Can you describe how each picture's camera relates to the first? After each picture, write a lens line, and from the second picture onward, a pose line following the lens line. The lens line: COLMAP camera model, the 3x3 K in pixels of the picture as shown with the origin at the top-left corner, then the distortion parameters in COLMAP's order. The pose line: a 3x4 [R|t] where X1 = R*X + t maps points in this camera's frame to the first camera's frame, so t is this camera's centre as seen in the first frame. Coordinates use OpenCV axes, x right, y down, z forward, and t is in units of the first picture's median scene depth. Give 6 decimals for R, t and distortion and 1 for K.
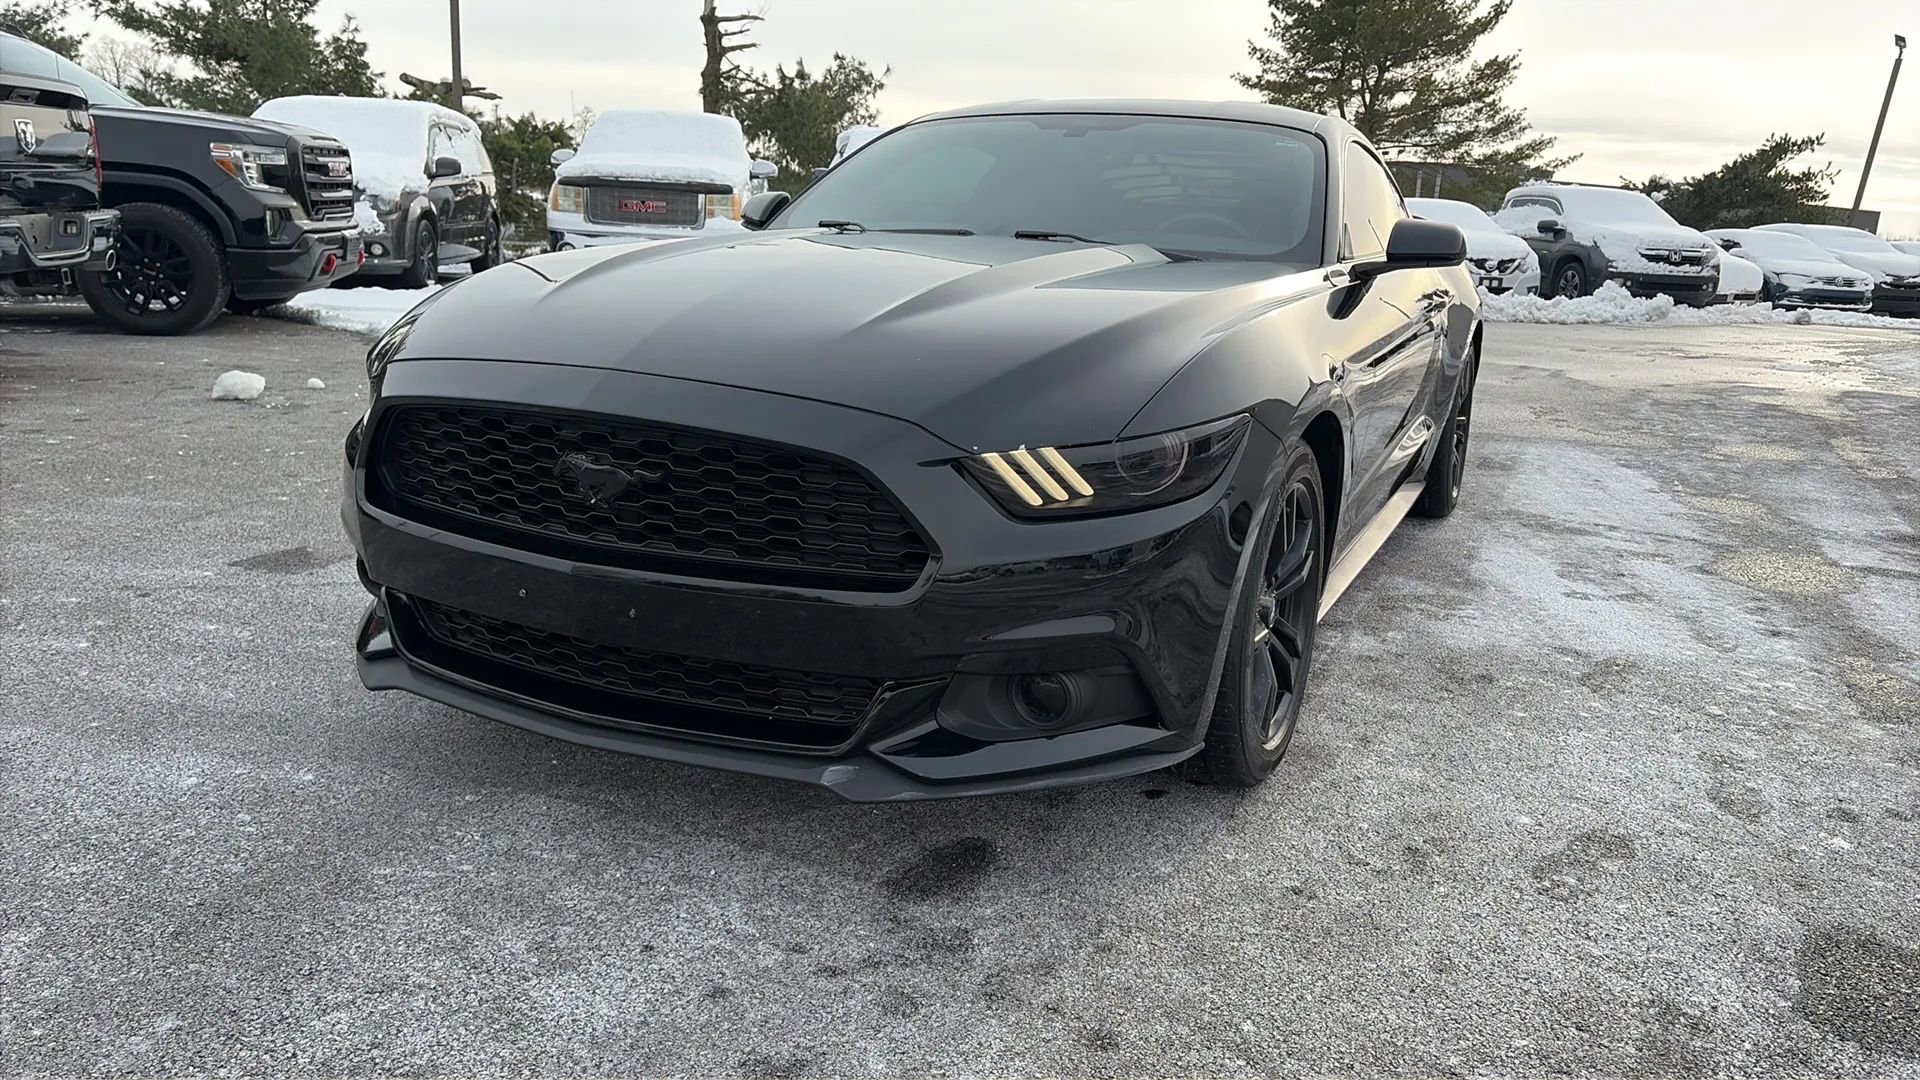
lens RADIAL K [[1390.6, 0, 976.0], [0, 1390.6, 568.0], [0, 0, 1]] dist [0.050064, -0.046953]
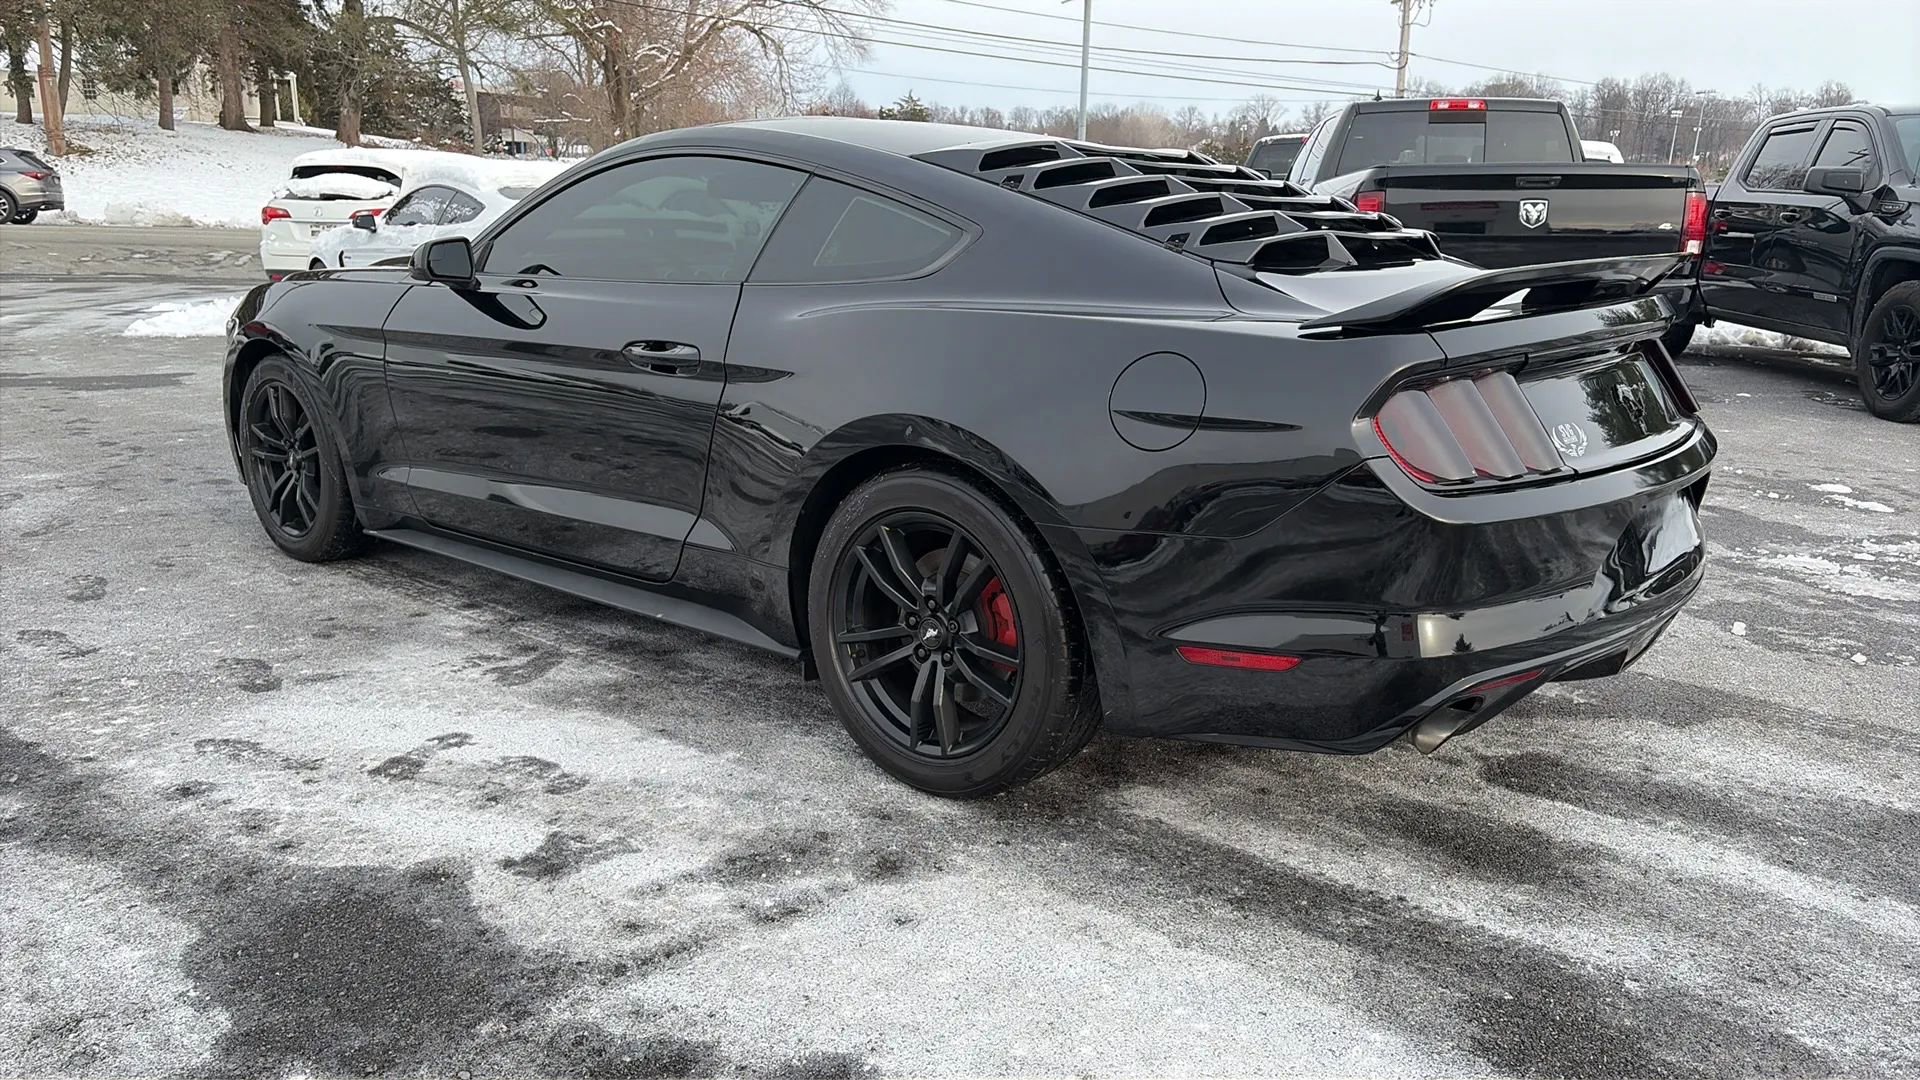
lens RADIAL K [[1390.6, 0, 947.0], [0, 1390.6, 542.7], [0, 0, 1]] dist [0.050064, -0.046953]
pose [[-0.274566, 0.183656, -0.943866, 0.237760], [-0.273414, 0.926163, 0.259746, -0.078330], [0.921878, 0.329383, -0.204079, 0.310621]]
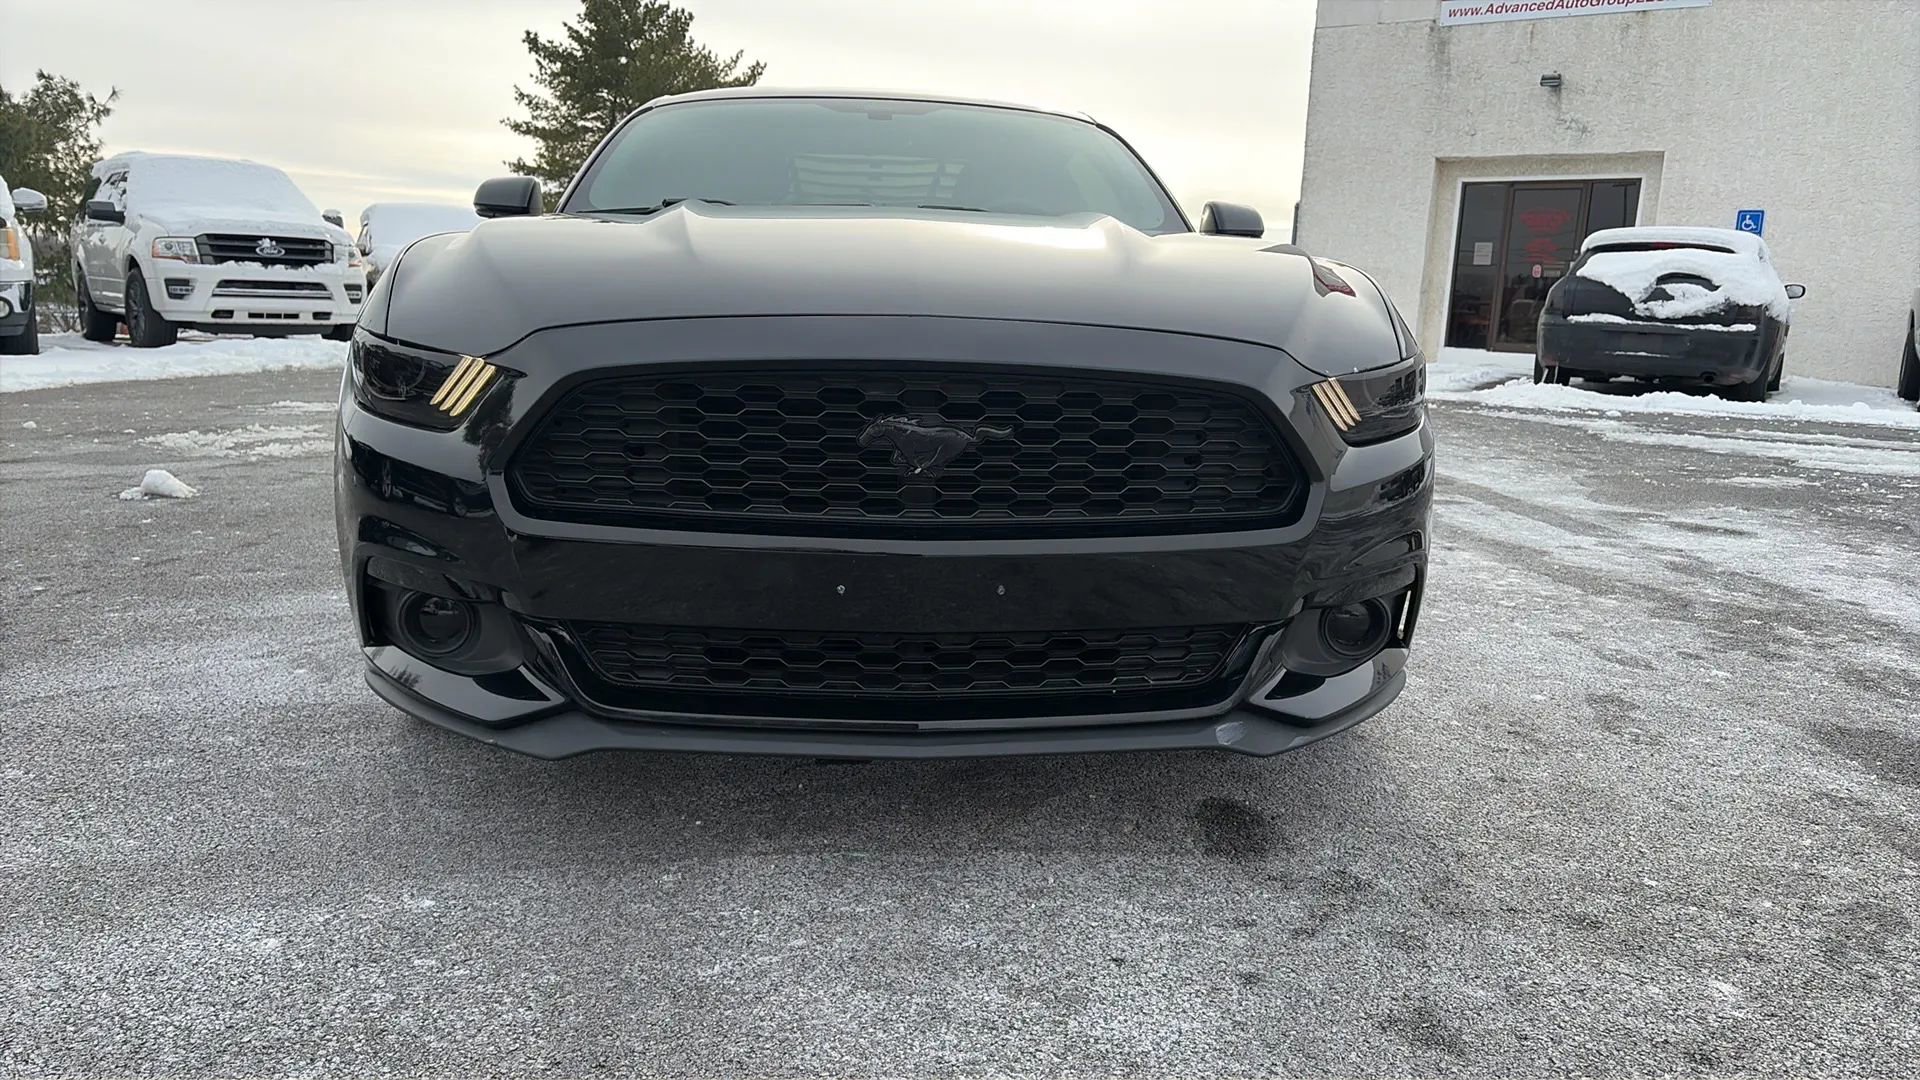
lens RADIAL K [[1390.6, 0, 960.9], [0, 1390.6, 561.8], [0, 0, 1]] dist [0.050064, -0.046953]
pose [[0.869670, -0.113985, 0.480294, -0.080188], [0.133528, 0.991023, -0.006587, 0.001982], [-0.475231, 0.069861, 0.877083, 0.029850]]
